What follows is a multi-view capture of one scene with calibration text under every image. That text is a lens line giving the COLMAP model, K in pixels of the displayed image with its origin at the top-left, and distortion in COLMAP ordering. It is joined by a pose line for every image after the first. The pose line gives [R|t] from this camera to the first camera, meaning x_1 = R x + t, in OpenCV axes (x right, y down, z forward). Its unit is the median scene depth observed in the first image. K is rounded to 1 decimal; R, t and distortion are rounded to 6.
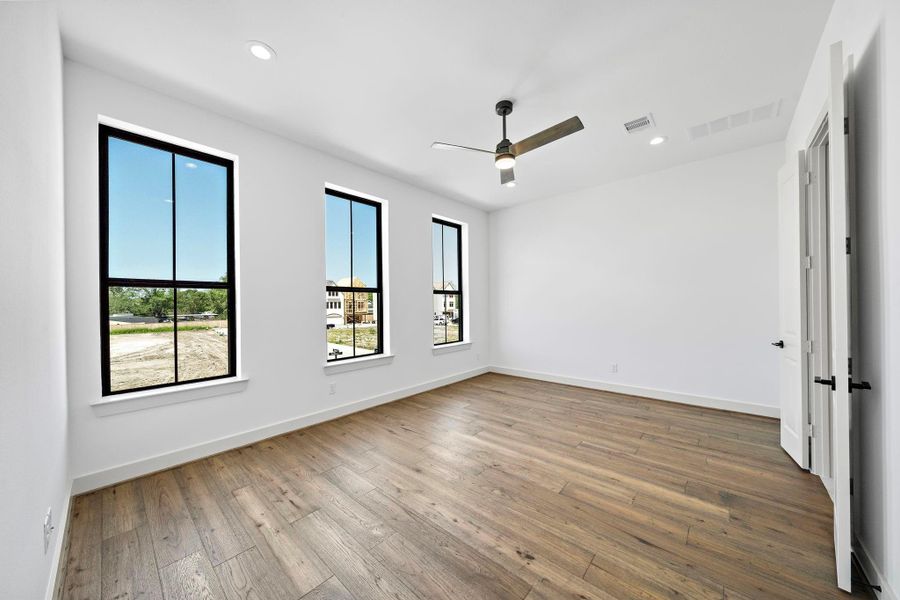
lens RADIAL K [[307.9, 0, 447.9], [0, 307.9, 303.9], [0, 0, 1]] dist [-0.000657, 0.000004]
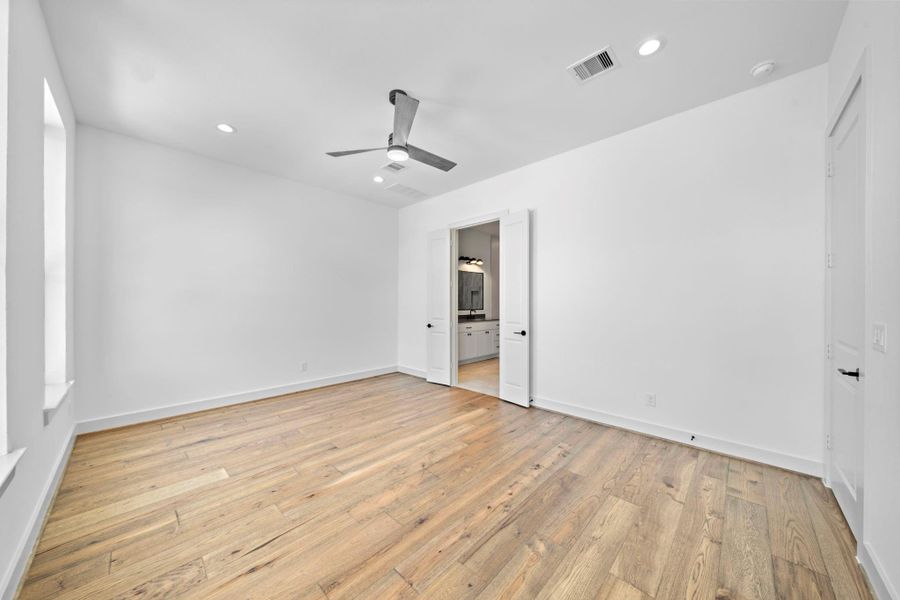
lens RADIAL K [[307.9, 0, 447.4], [0, 307.9, 301.3], [0, 0, 1]] dist [-0.000657, 0.000004]
pose [[0.041676, 0.015813, 0.999006, -0.683744], [-0.002544, 0.999873, -0.015720, 0.012028], [-0.999128, -0.001886, 0.041711, 0.724817]]
